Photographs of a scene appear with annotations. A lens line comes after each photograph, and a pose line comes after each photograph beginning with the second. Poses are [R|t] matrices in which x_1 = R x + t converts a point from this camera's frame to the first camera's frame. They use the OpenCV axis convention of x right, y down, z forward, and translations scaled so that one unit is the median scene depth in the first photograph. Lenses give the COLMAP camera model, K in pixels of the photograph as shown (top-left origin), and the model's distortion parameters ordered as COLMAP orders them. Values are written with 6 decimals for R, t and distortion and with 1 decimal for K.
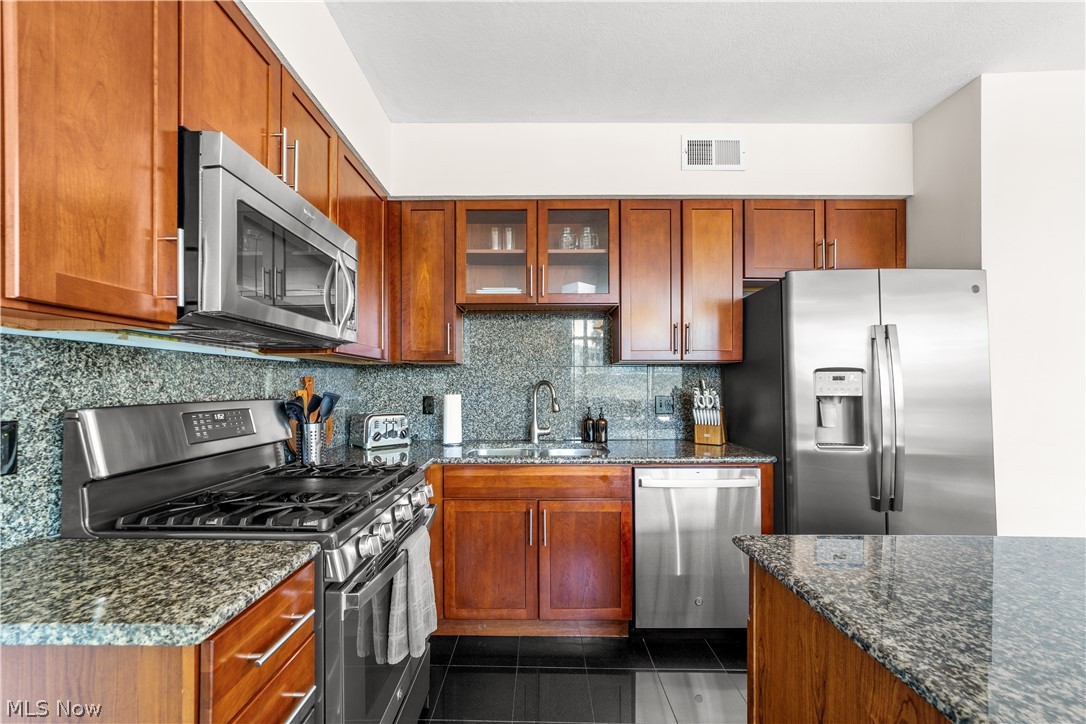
lens RADIAL K [[429.6, 0, 542.0], [0, 429.6, 382.2], [0, 0, 1]] dist [-0.000963, -0.000099]
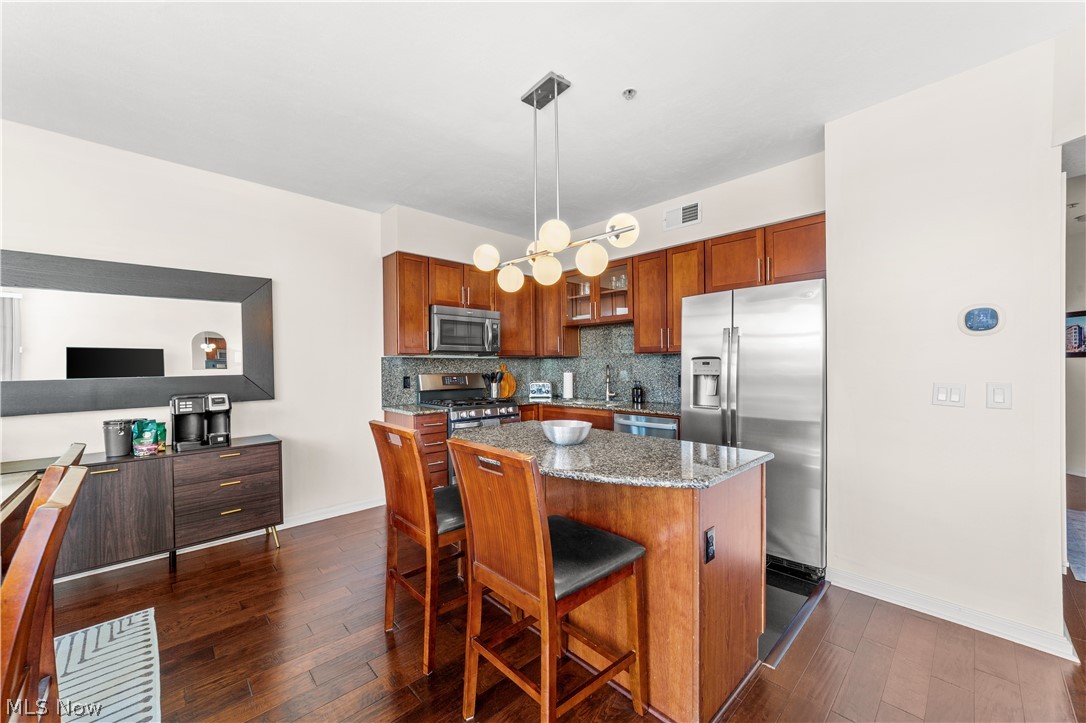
lens RADIAL K [[419.5, 0, 543.0], [0, 419.5, 361.5], [0, 0, 1]] dist [-0.000329, -0.000014]
pose [[0.683079, -0.011653, -0.730251, 1.143827], [0.009226, 0.999931, -0.007327, -0.008682], [0.730286, -0.001732, 0.683139, -0.380022]]
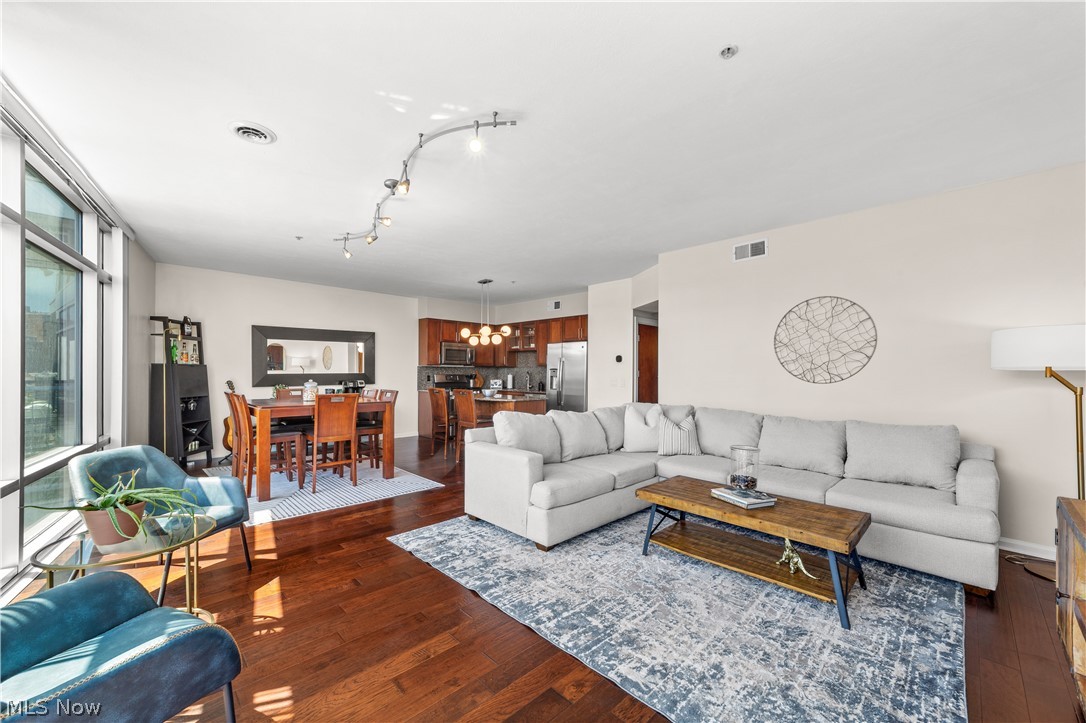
lens RADIAL K [[429.6, 0, 542.0], [0, 429.6, 381.7], [0, 0, 1]] dist [-0.000963, -0.000099]
pose [[0.699129, 0.023815, -0.714599, 2.797613], [-0.006547, 0.999616, 0.026909, -0.016079], [0.714966, -0.014134, 0.699017, -1.482454]]
